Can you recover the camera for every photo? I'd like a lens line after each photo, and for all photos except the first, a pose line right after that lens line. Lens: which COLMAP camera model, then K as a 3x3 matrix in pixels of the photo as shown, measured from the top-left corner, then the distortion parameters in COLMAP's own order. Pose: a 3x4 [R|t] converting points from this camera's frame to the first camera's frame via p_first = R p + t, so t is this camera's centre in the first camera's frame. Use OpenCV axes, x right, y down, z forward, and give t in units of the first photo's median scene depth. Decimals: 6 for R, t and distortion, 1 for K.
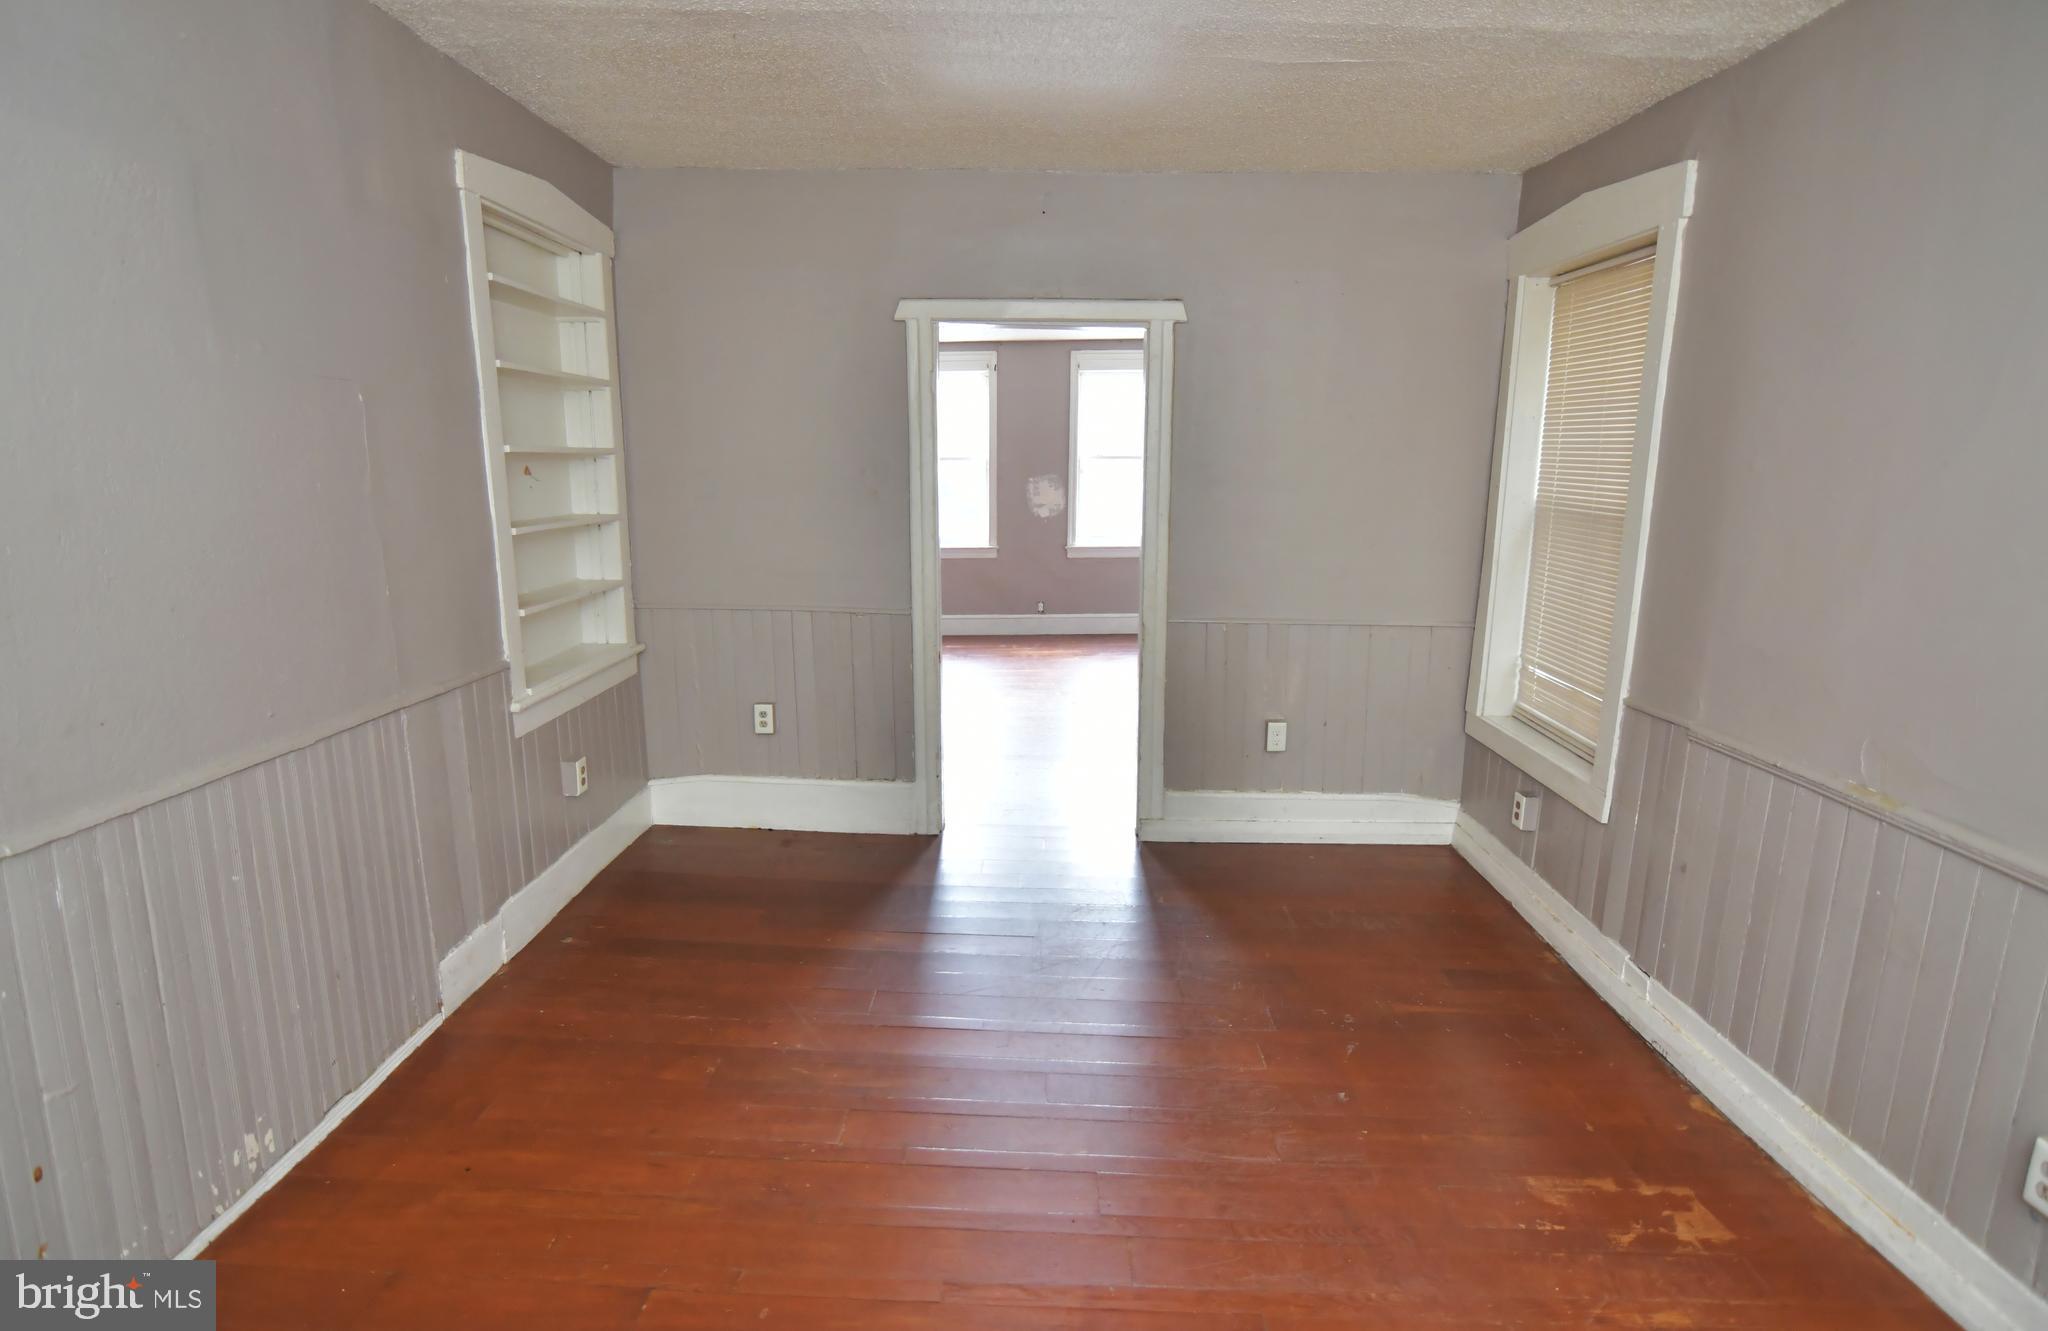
lens RADIAL K [[1013.4, 0, 1021.6], [0, 1013.4, 662.4], [0, 0, 1]] dist [0.001336, 0.000204]
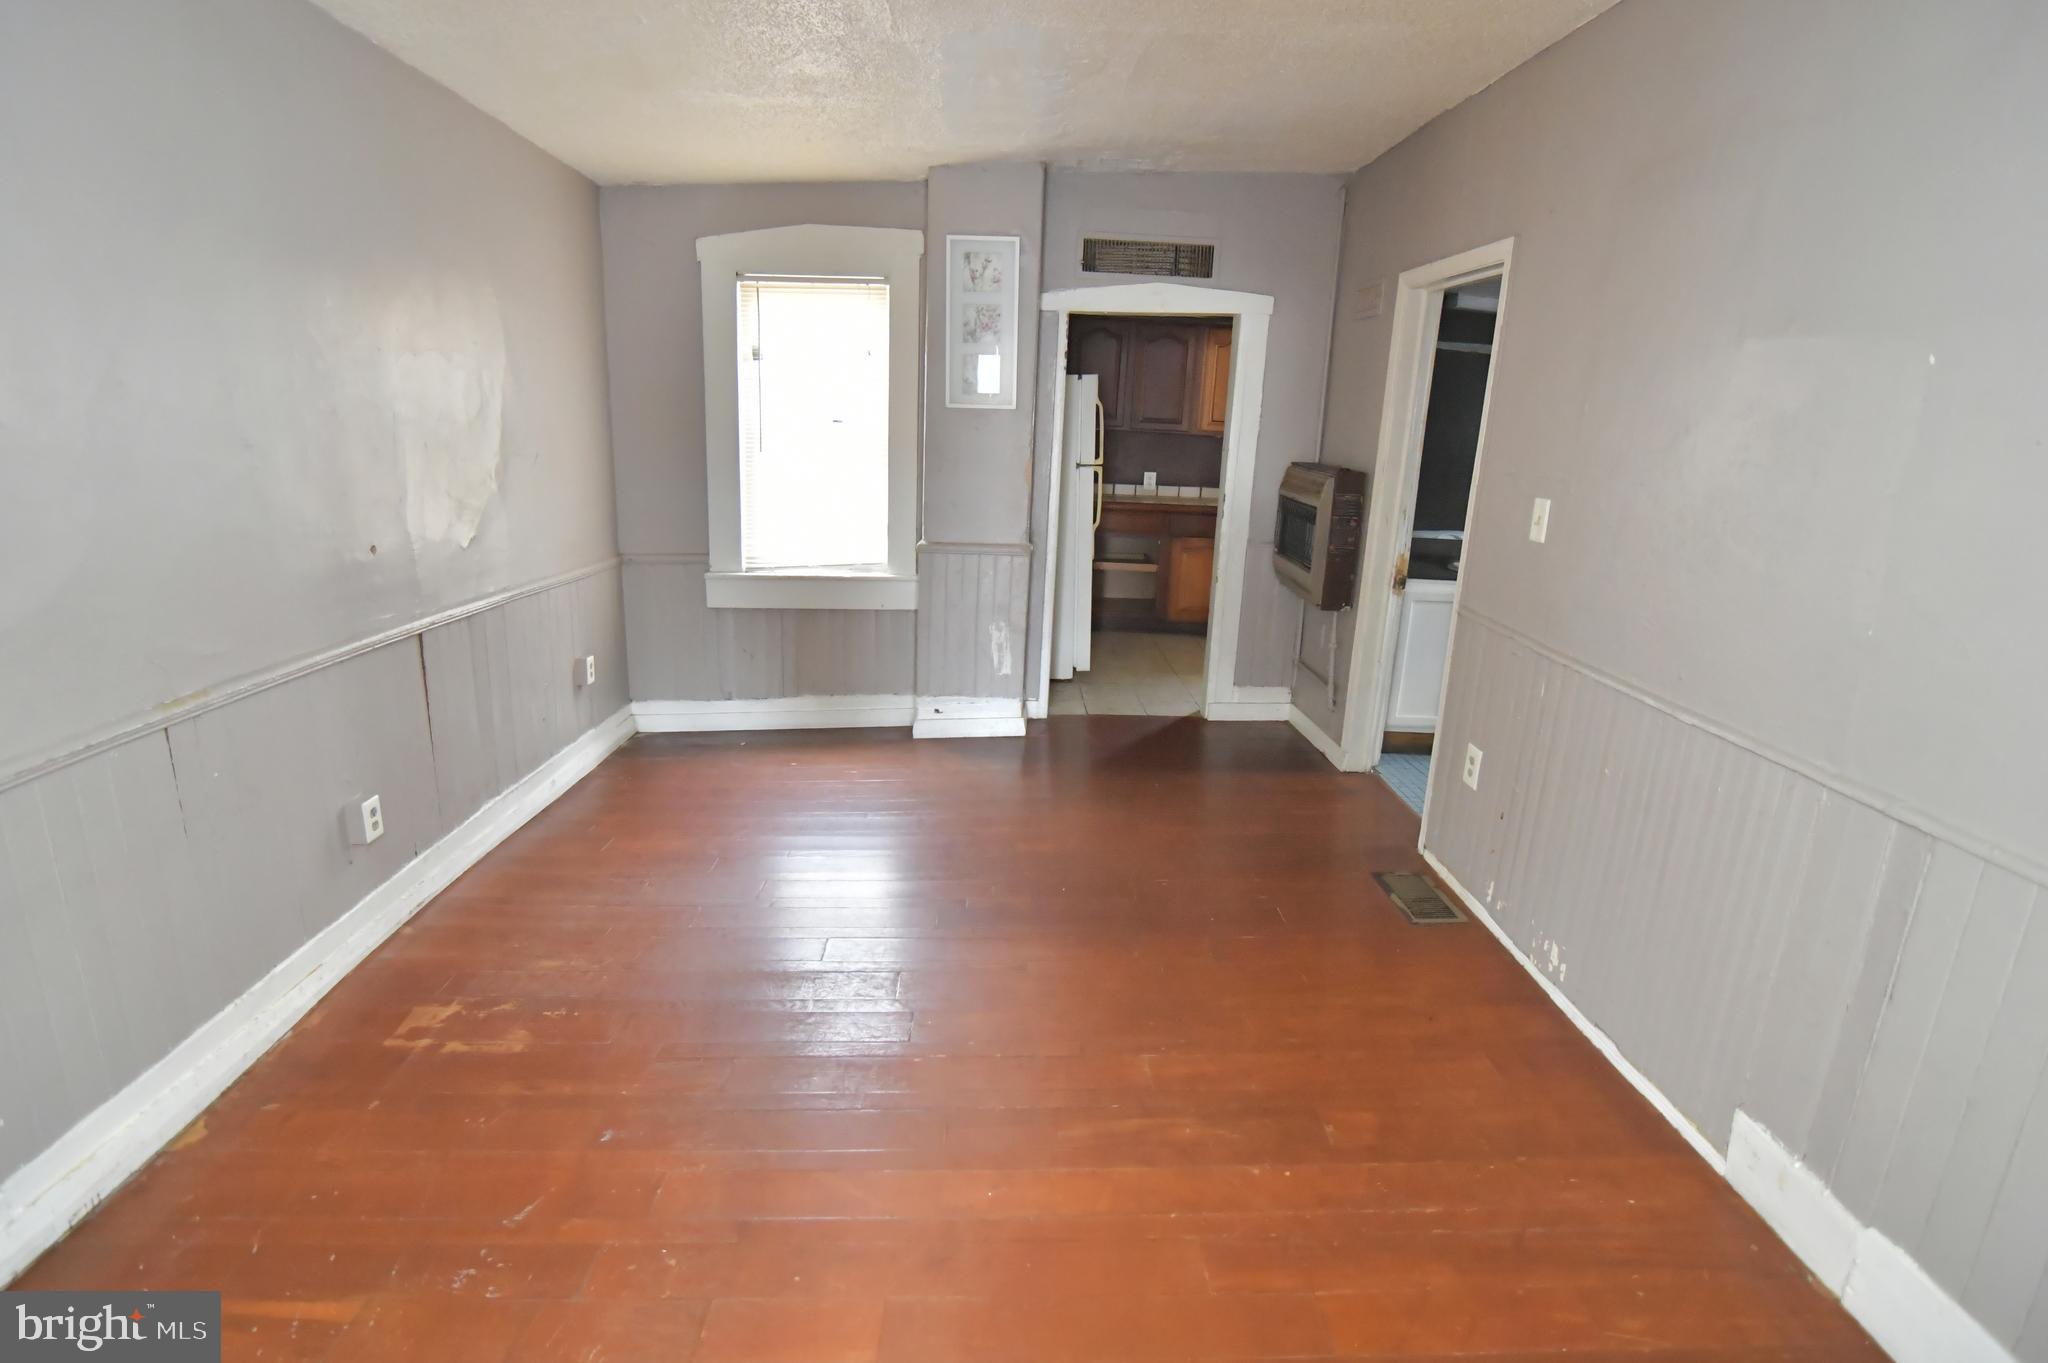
lens RADIAL K [[988.5, 0, 1025.5], [0, 988.5, 677.1], [0, 0, 1]] dist [-0.006385, -0.000432]
pose [[-0.998219, -0.022808, -0.055131, 0.013721], [-0.044911, 0.895555, 0.442678, -0.366299], [0.039276, 0.444365, -0.894984, 1.840528]]
